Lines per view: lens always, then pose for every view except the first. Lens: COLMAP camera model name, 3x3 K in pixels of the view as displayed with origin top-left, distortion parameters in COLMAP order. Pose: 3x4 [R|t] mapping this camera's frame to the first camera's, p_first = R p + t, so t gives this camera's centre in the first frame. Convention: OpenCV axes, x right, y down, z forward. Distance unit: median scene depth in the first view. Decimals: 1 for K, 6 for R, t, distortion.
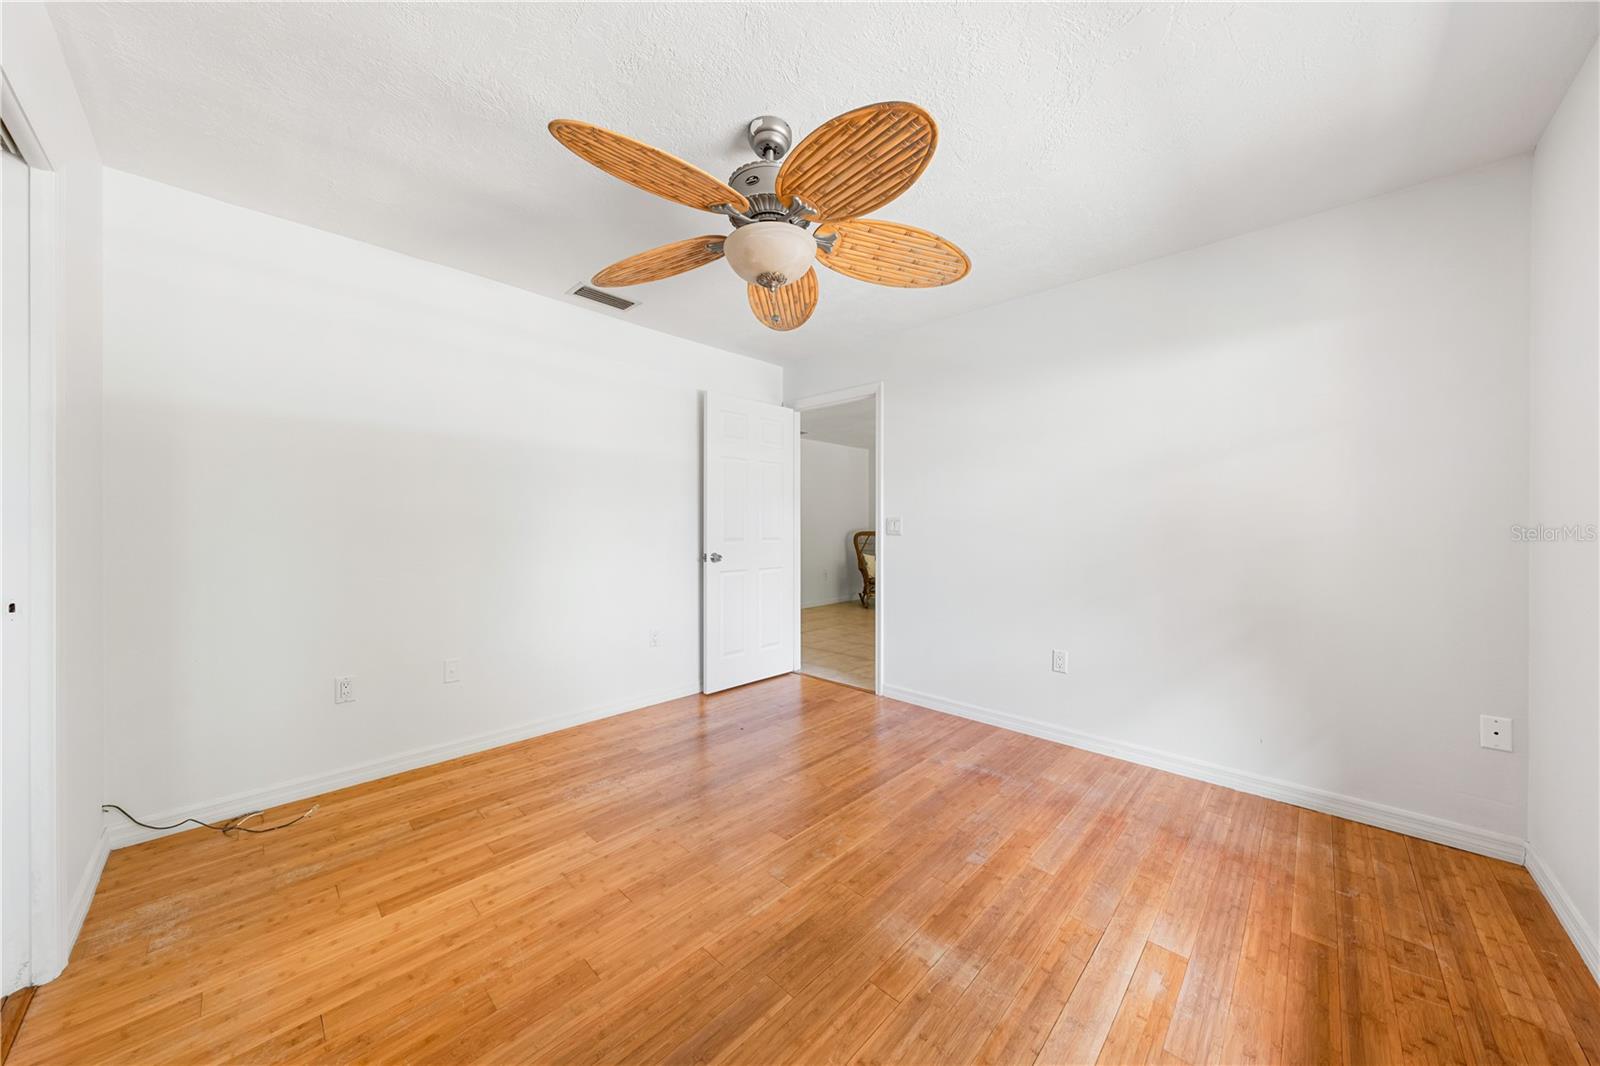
lens RADIAL K [[551.8, 0, 796.9], [0, 551.8, 529.2], [0, 0, 1]] dist [-0.000333, -0.000012]
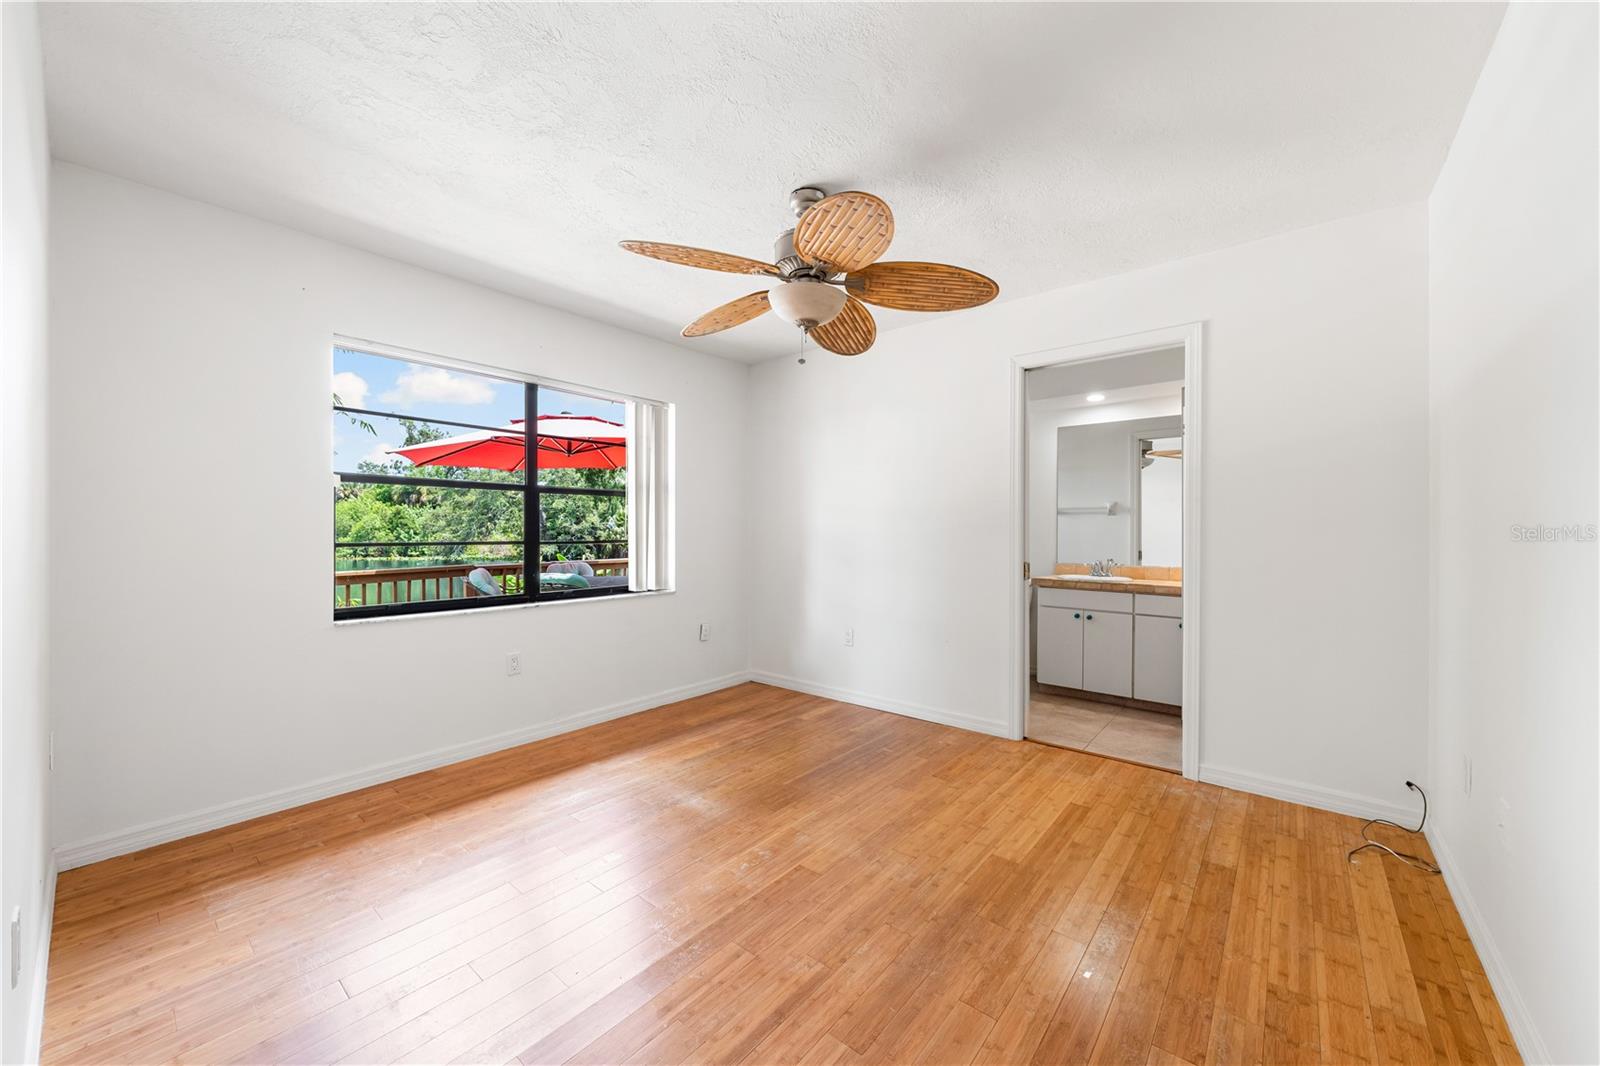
lens RADIAL K [[628.3, 0, 804.0], [0, 628.3, 524.0], [0, 0, 1]] dist [-0.001524, -0.000207]
pose [[-0.996763, -0.000534, -0.080389, 0.063552], [-0.000112, 0.999986, -0.005253, -0.013580], [0.080391, -0.005227, -0.996750, 2.182622]]
